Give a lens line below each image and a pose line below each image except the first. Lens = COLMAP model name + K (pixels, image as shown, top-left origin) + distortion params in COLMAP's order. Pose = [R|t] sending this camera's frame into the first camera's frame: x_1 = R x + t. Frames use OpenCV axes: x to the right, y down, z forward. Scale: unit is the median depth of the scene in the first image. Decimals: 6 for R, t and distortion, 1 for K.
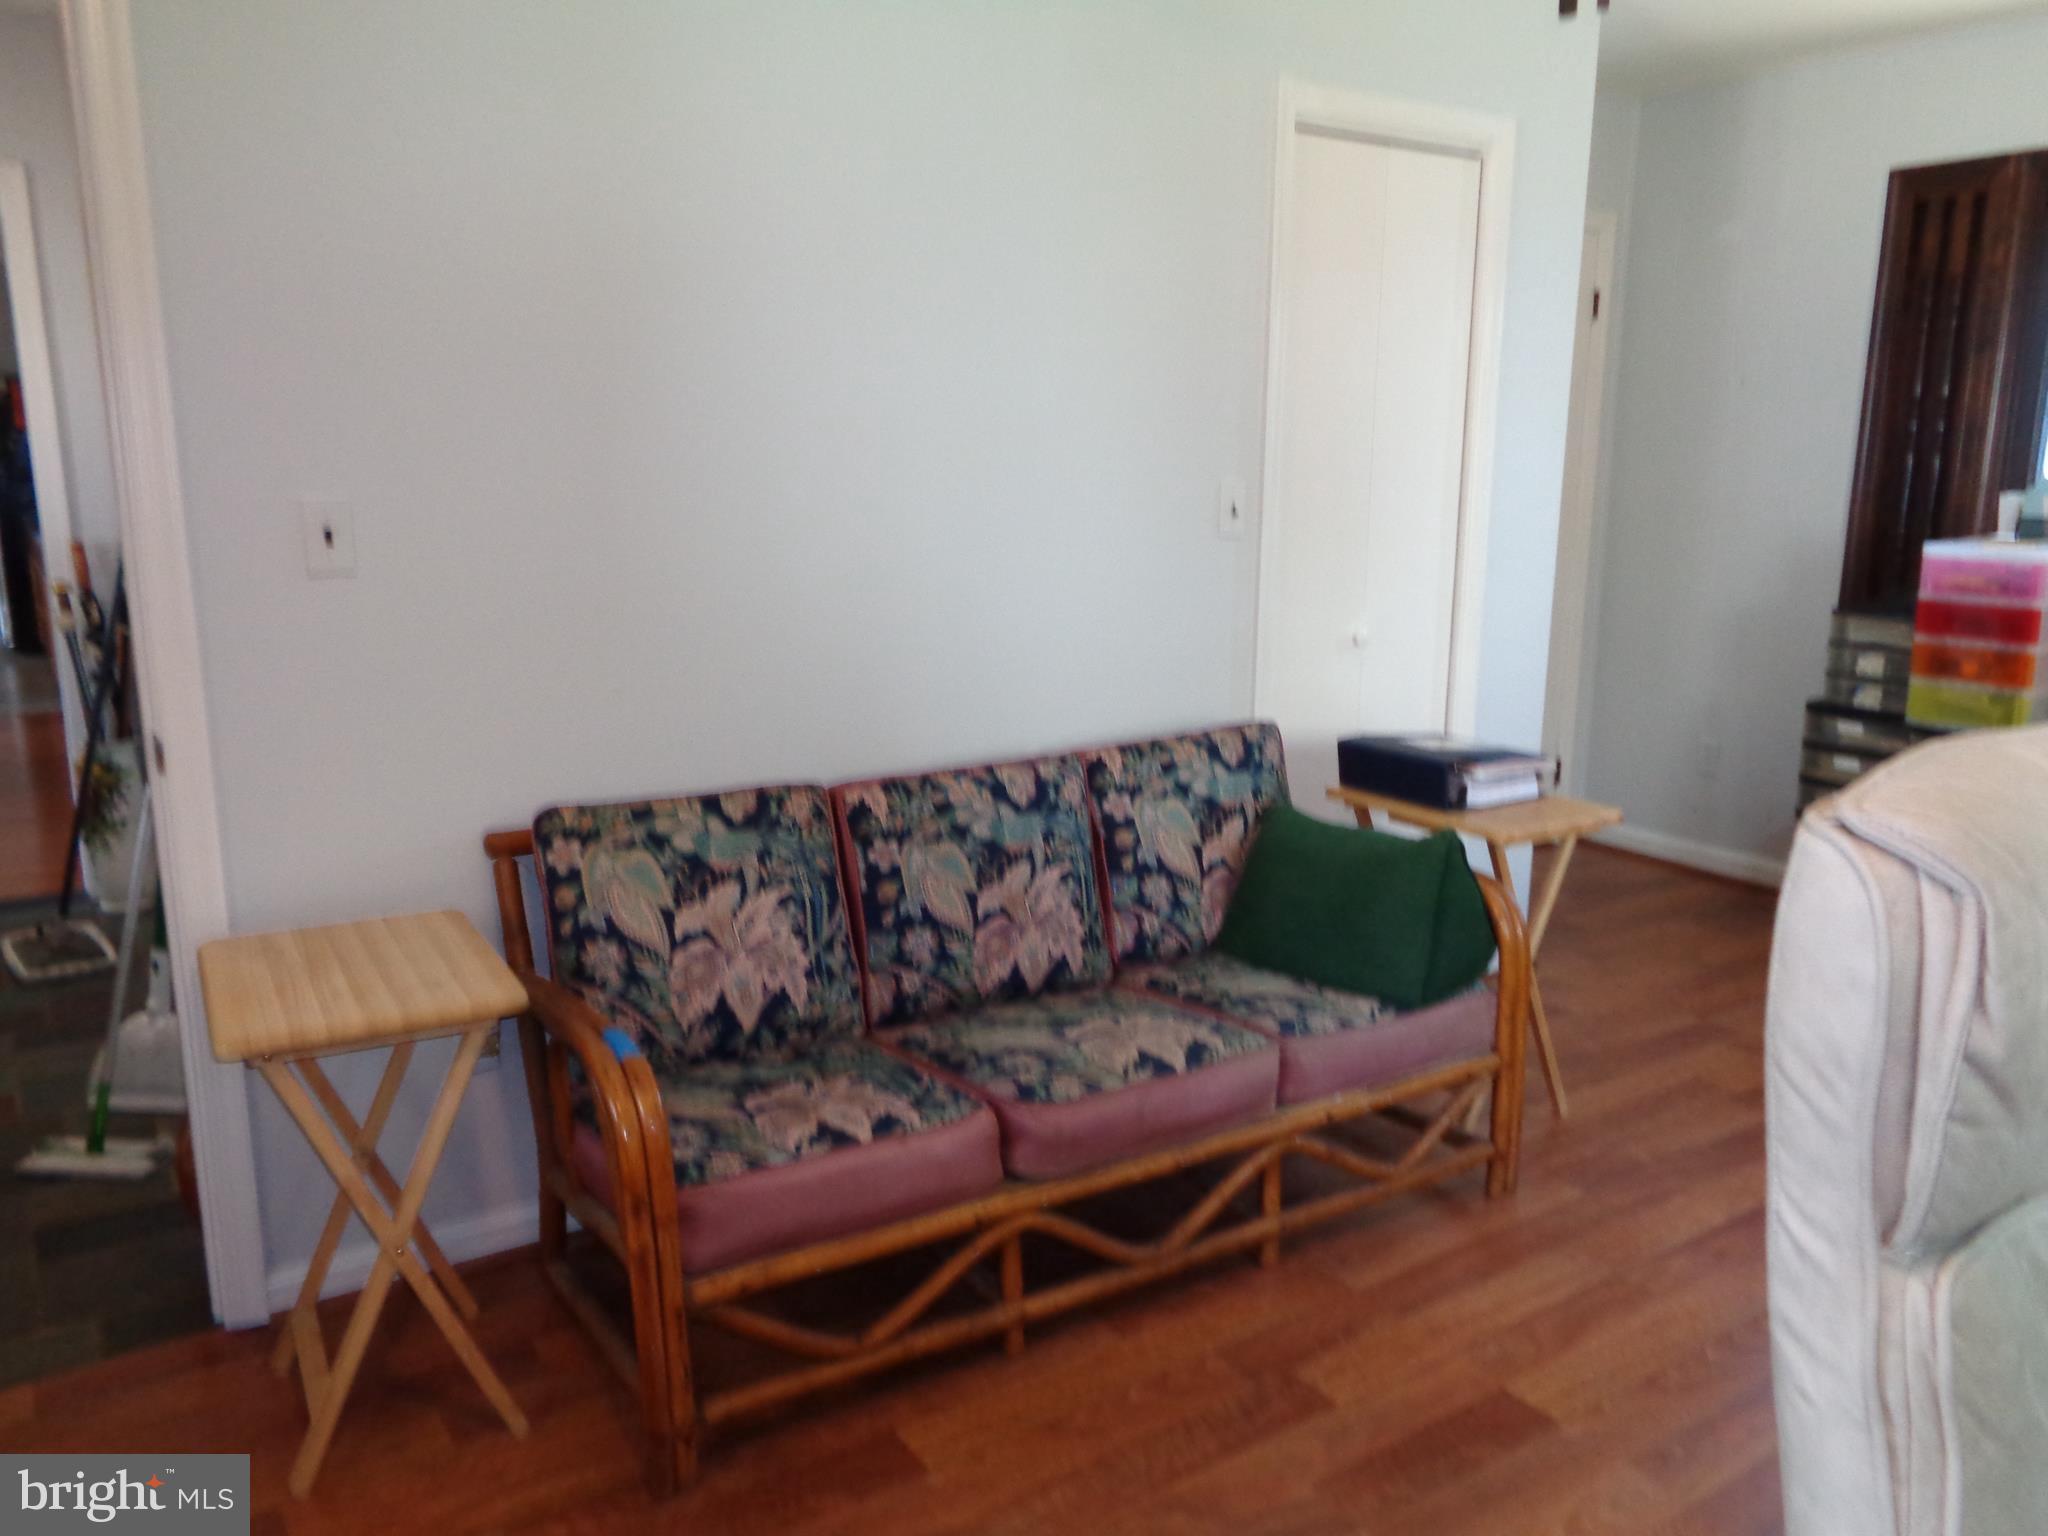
lens RADIAL K [[1546.6, 0, 1006.7], [0, 1546.6, 767.4], [0, 0, 1]] dist [0.012168, -0.008101]
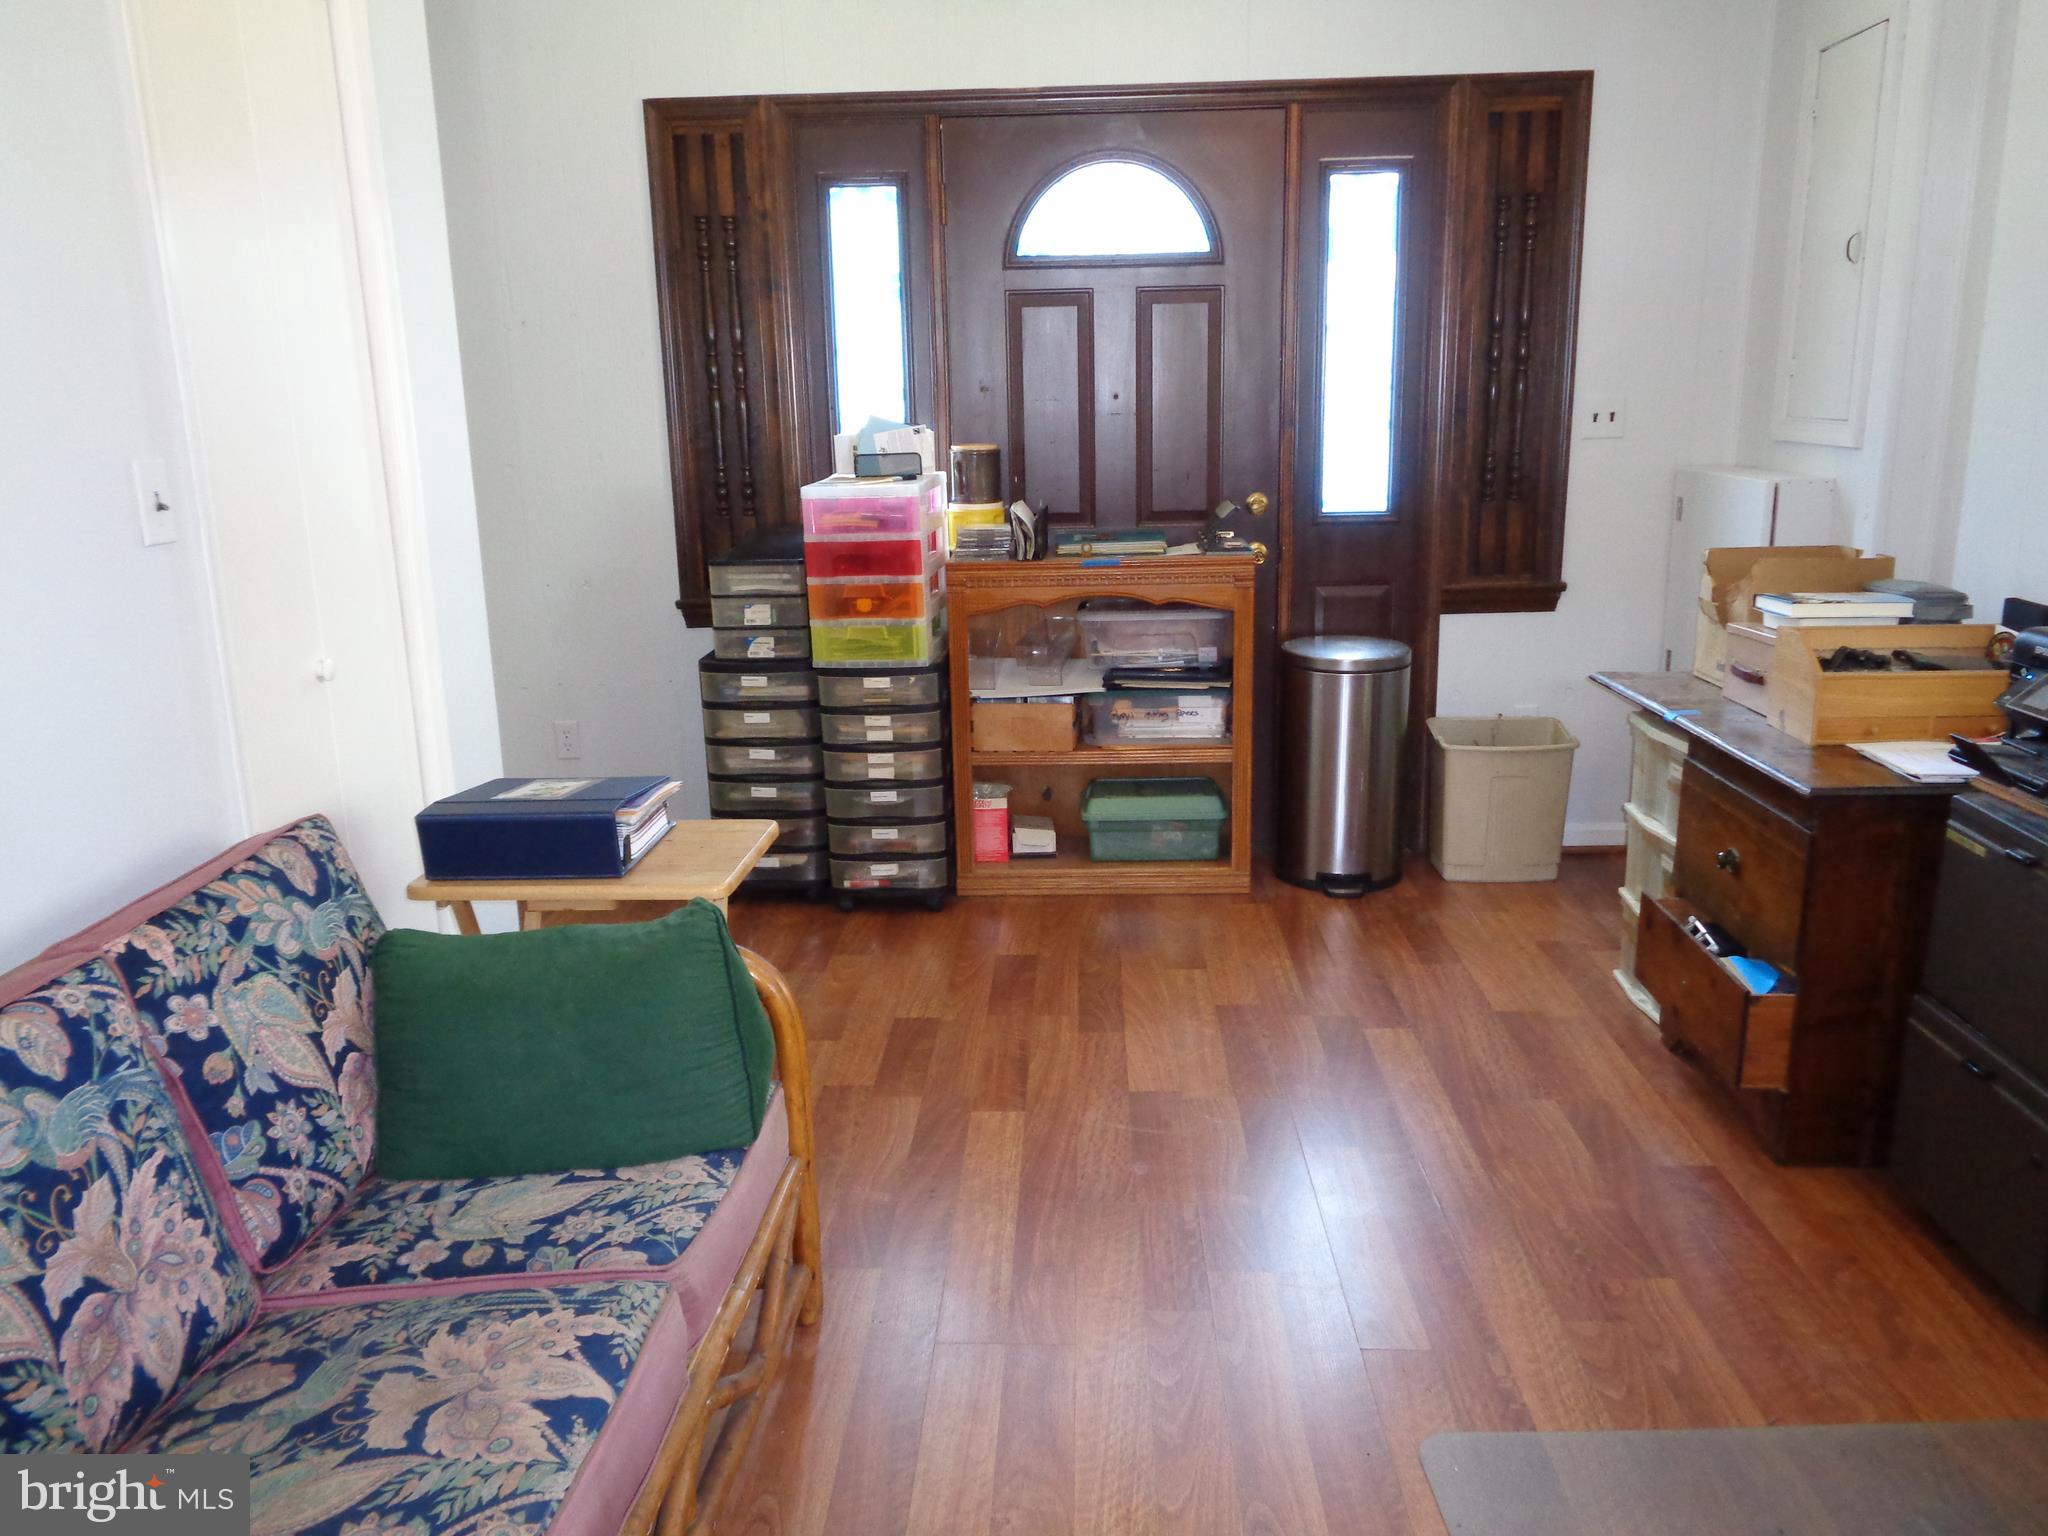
lens RADIAL K [[1546.6, 0, 1030.5], [0, 1546.6, 775.2], [0, 0, 1]] dist [0.012168, -0.008101]
pose [[0.577450, -0.212855, 0.788191, -0.184136], [0.191229, 0.973823, 0.122886, -0.074204], [-0.793715, 0.079765, 0.603038, 0.383867]]
